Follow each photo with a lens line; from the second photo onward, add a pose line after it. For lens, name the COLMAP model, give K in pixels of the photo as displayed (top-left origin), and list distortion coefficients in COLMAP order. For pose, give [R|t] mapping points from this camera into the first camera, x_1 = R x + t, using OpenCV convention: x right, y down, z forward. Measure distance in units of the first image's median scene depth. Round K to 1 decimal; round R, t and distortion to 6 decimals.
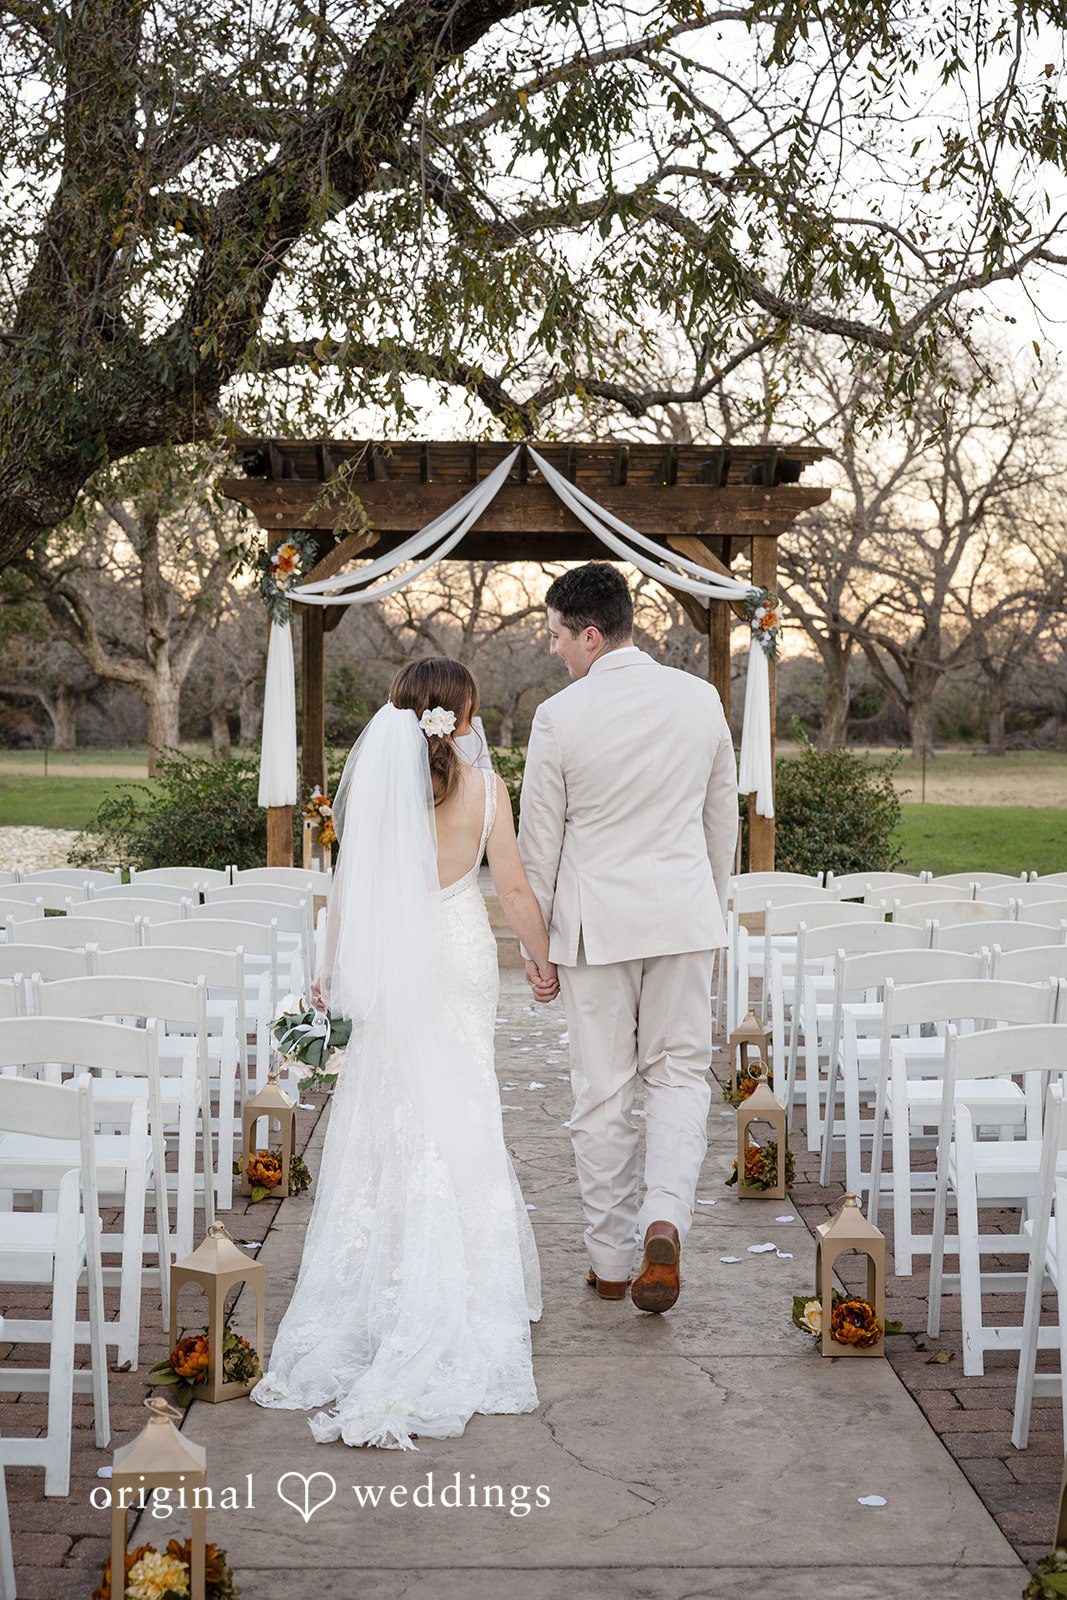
lens RADIAL K [[3046.0, 0, 564.4], [0, 3046.0, 802.6], [0, 0, 1]] dist [0.019220, 0.148021]
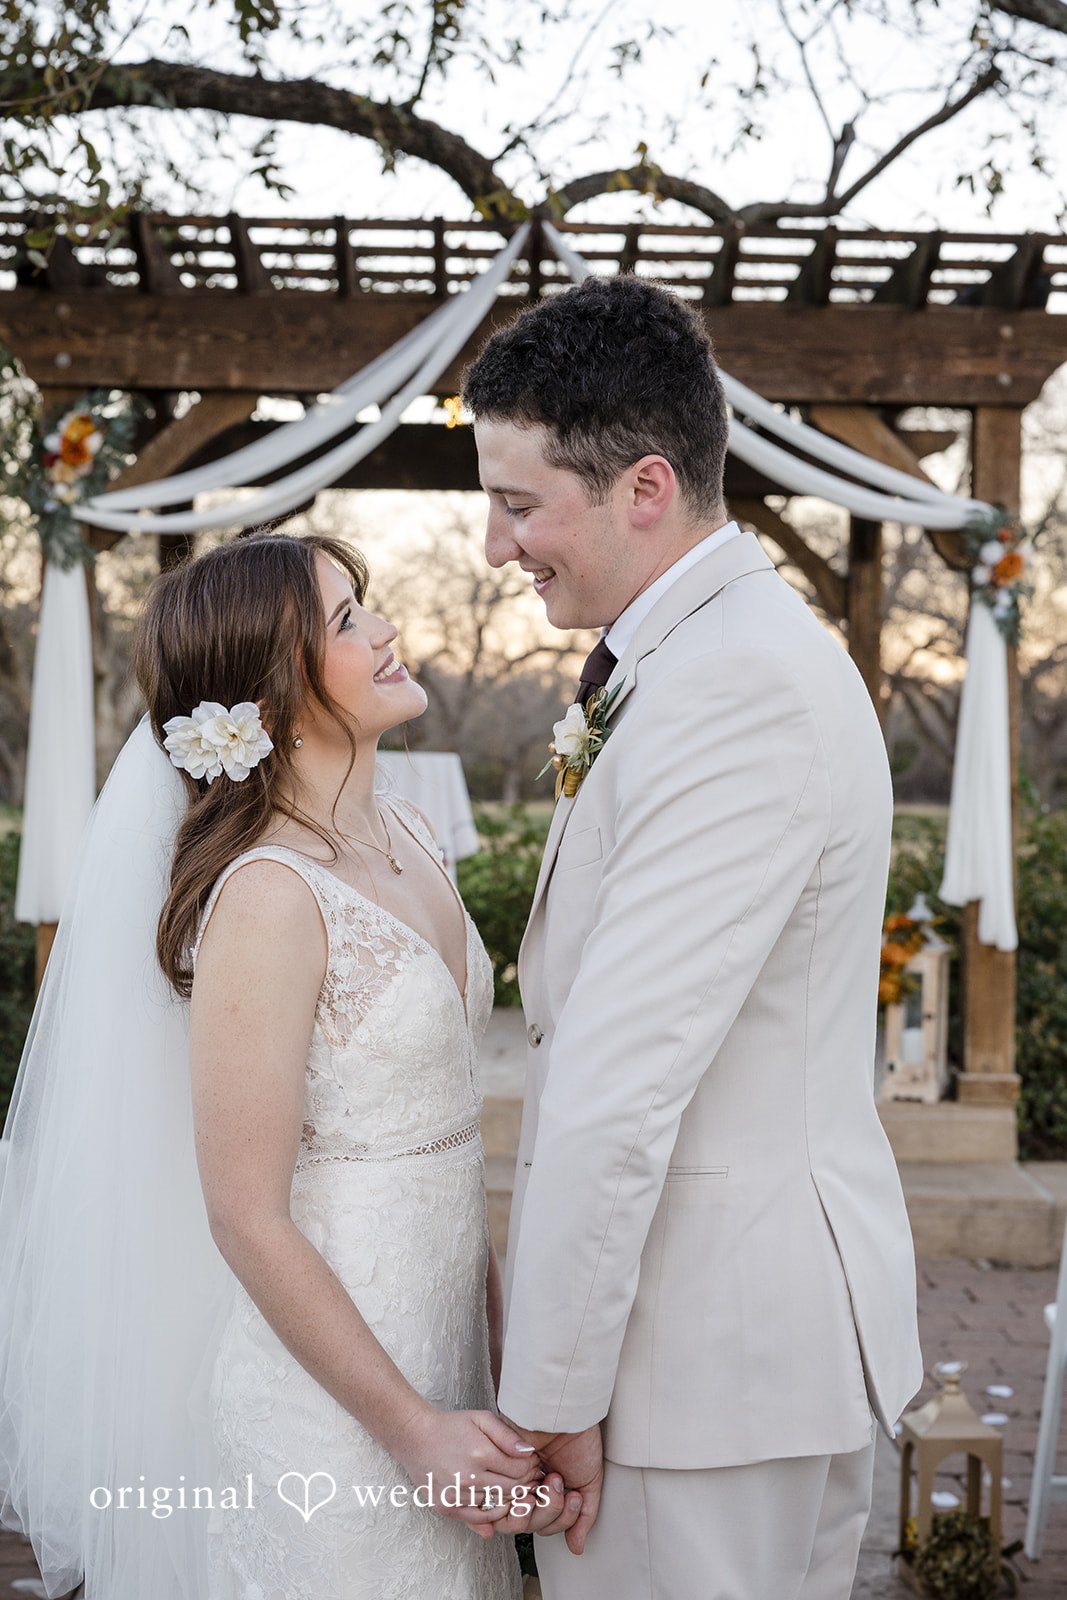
lens RADIAL K [[1723.9, 0, 533.5], [0, 1723.9, 800.0], [0, 0, 1]] dist [0.004566, 0.005085]
pose [[0.999920, 0.007832, -0.009927, -0.010075], [-0.008010, 0.999805, -0.018075, -0.014580], [0.009783, 0.018153, 0.999787, 0.707198]]
